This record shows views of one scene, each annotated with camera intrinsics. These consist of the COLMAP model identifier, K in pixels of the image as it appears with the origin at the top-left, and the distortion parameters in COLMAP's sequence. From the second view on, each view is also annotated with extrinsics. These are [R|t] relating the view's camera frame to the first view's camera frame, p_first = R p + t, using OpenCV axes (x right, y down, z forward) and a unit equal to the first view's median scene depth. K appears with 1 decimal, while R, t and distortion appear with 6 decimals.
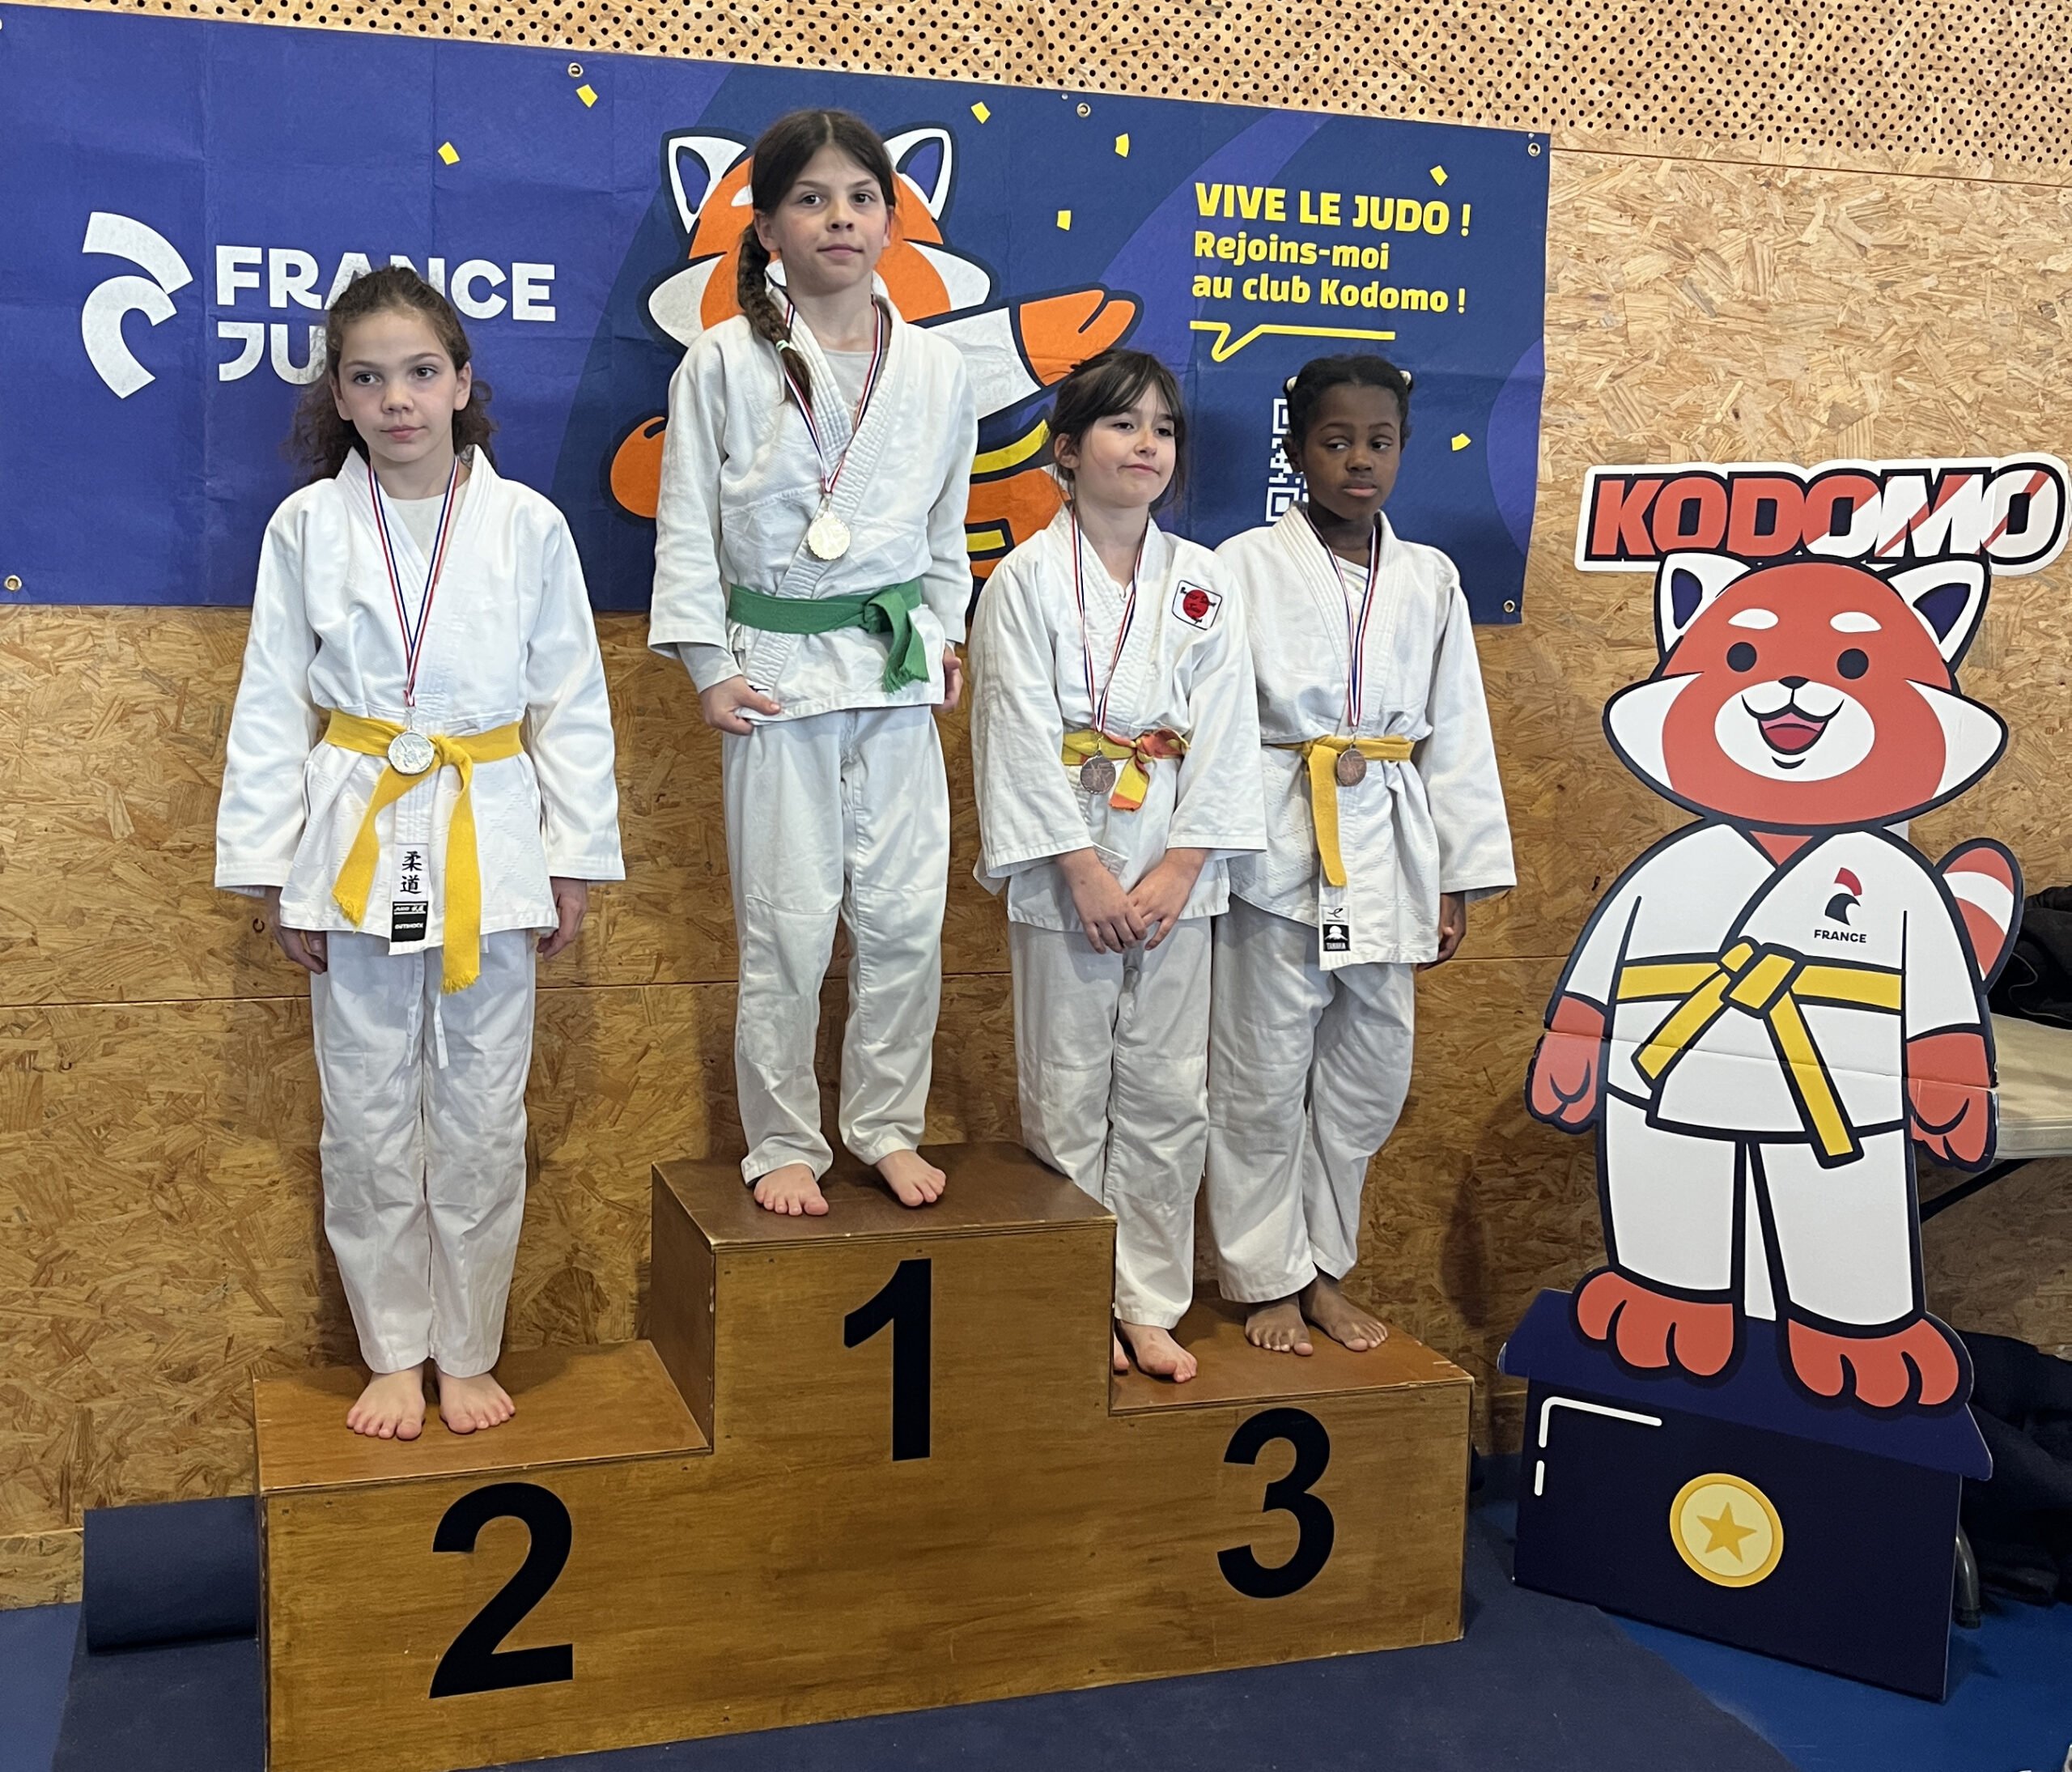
lens RADIAL K [[2098.3, 0, 820.0], [0, 2098.3, 837.1], [0, 0, 1]] dist [-0.001610, 0.029887]
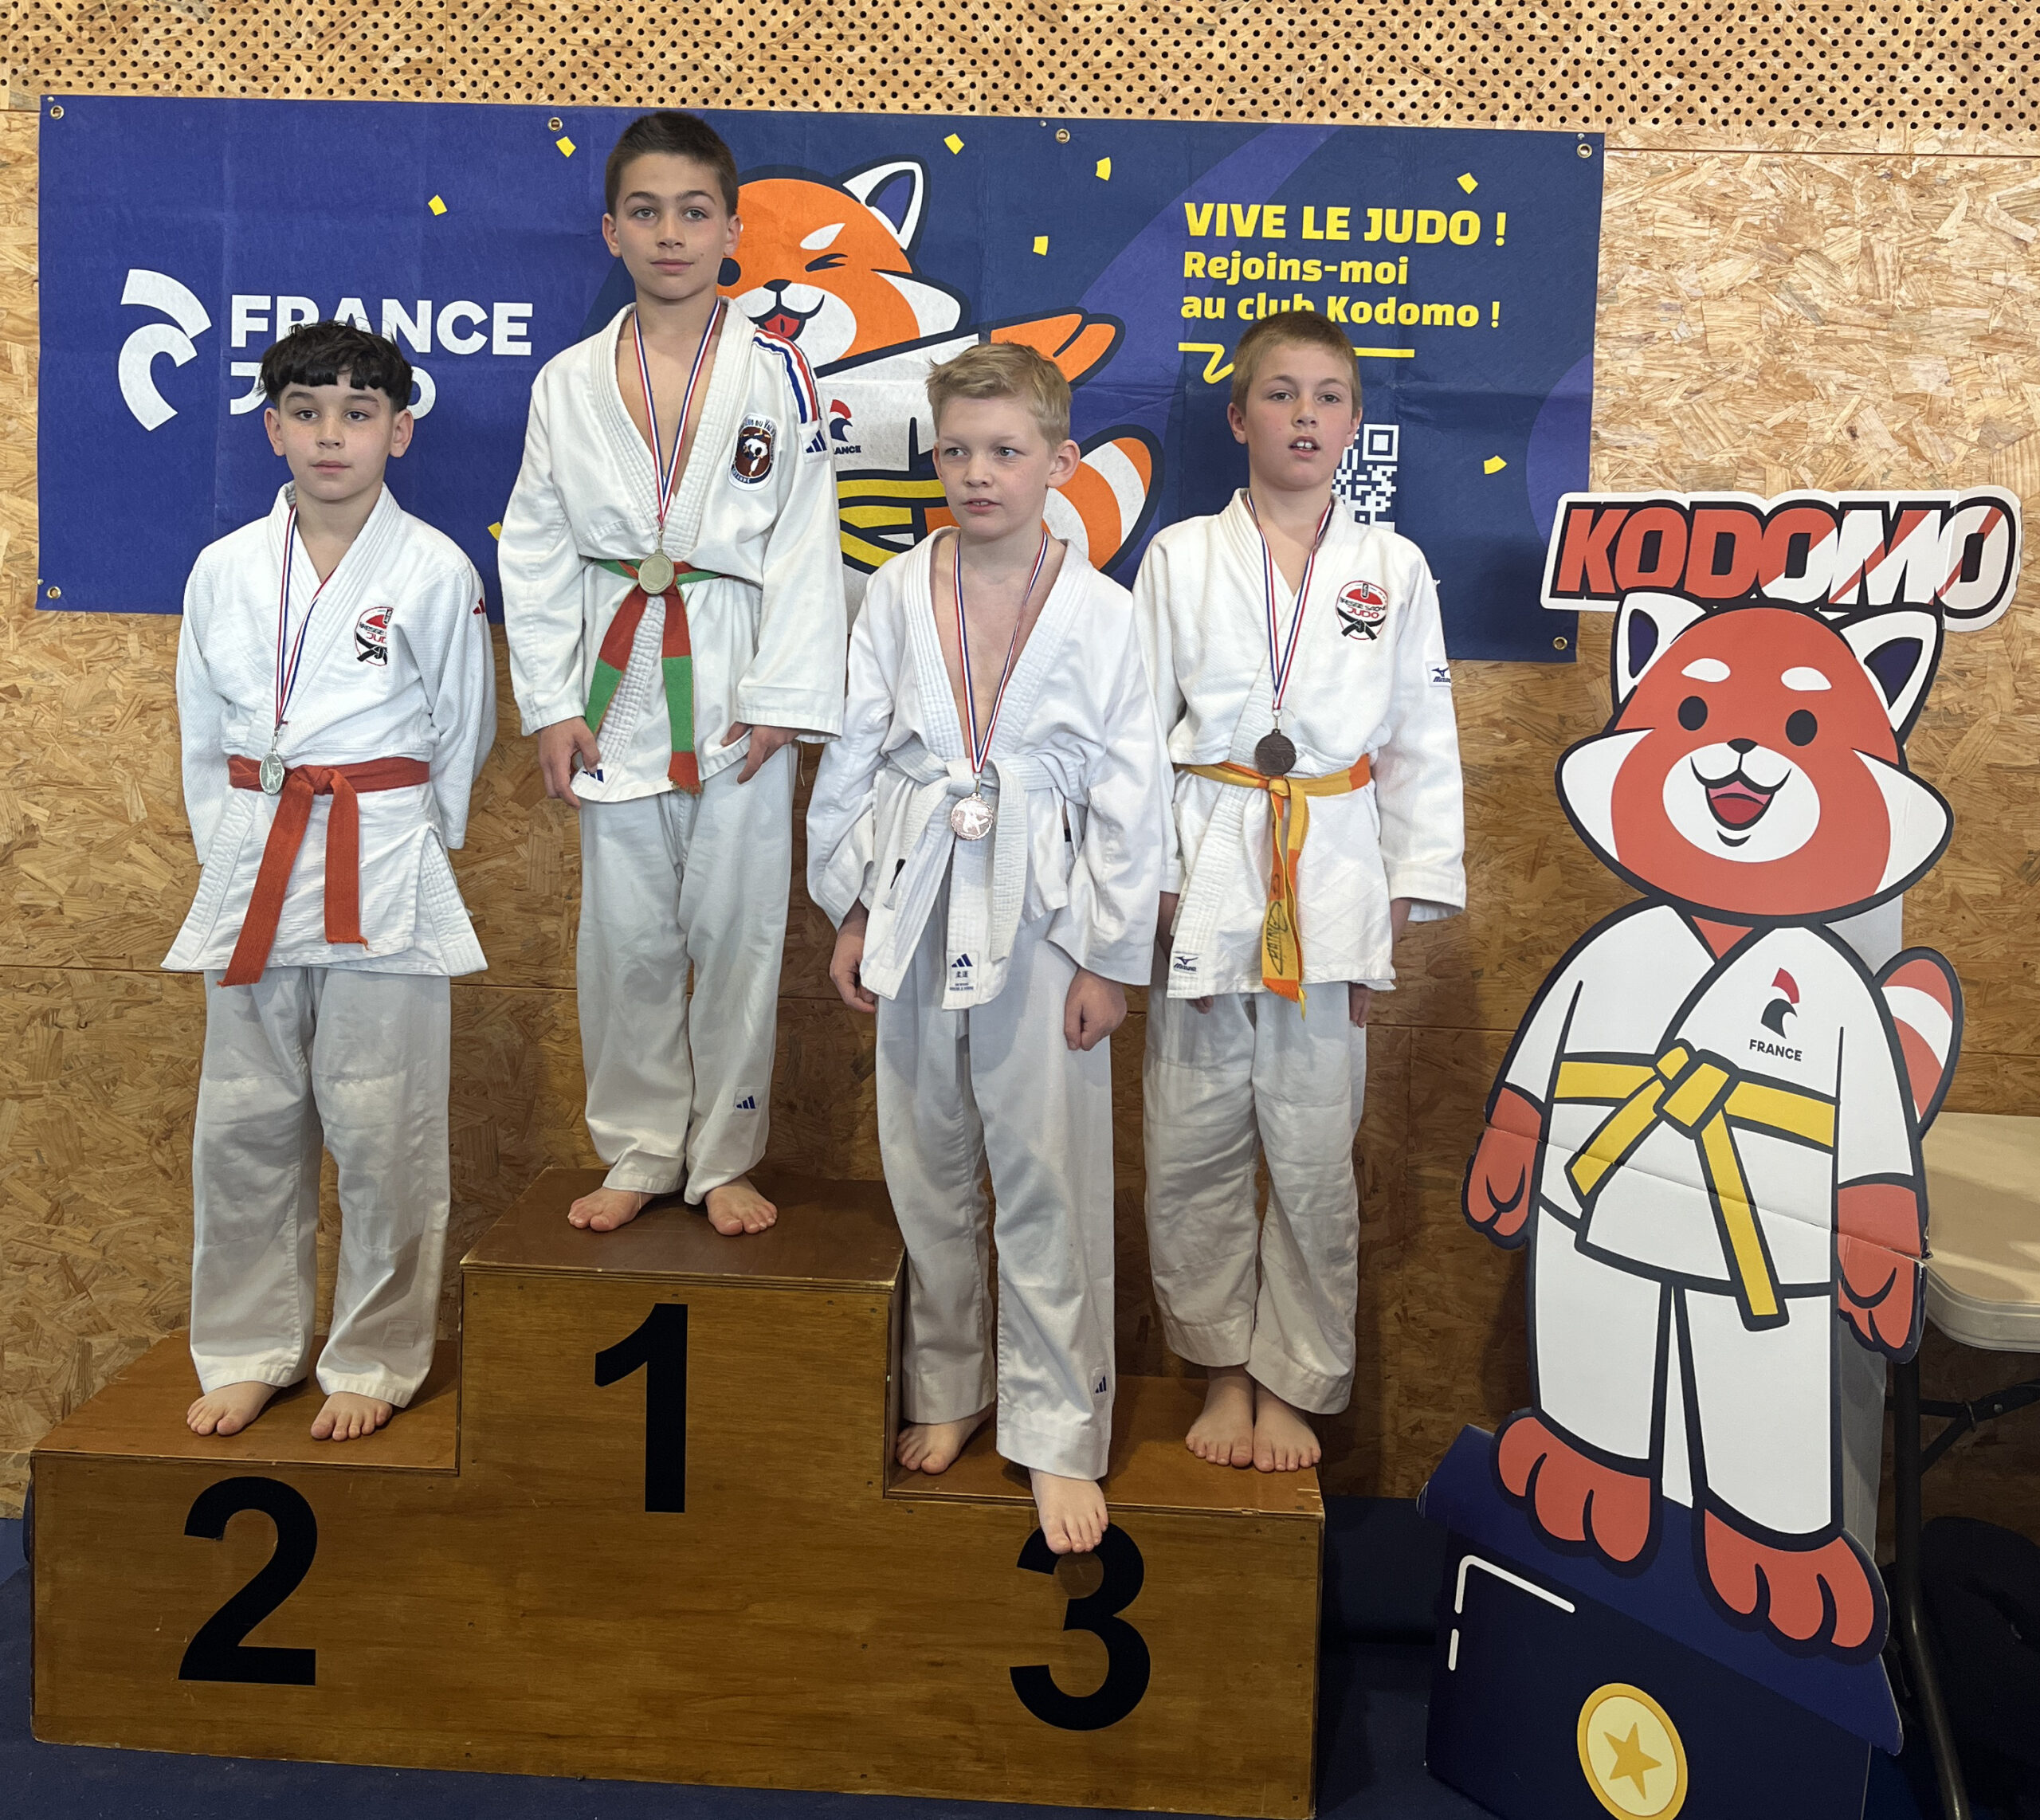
lens RADIAL K [[1936.7, 0, 1017.3], [0, 1936.7, 660.3], [0, 0, 1]] dist [0.024129, -0.015791]
pose [[0.953242, 0.029383, -0.300778, 0.383179], [-0.052084, 0.996343, -0.067736, -0.035904], [0.297688, 0.080235, 0.951286, 0.140252]]
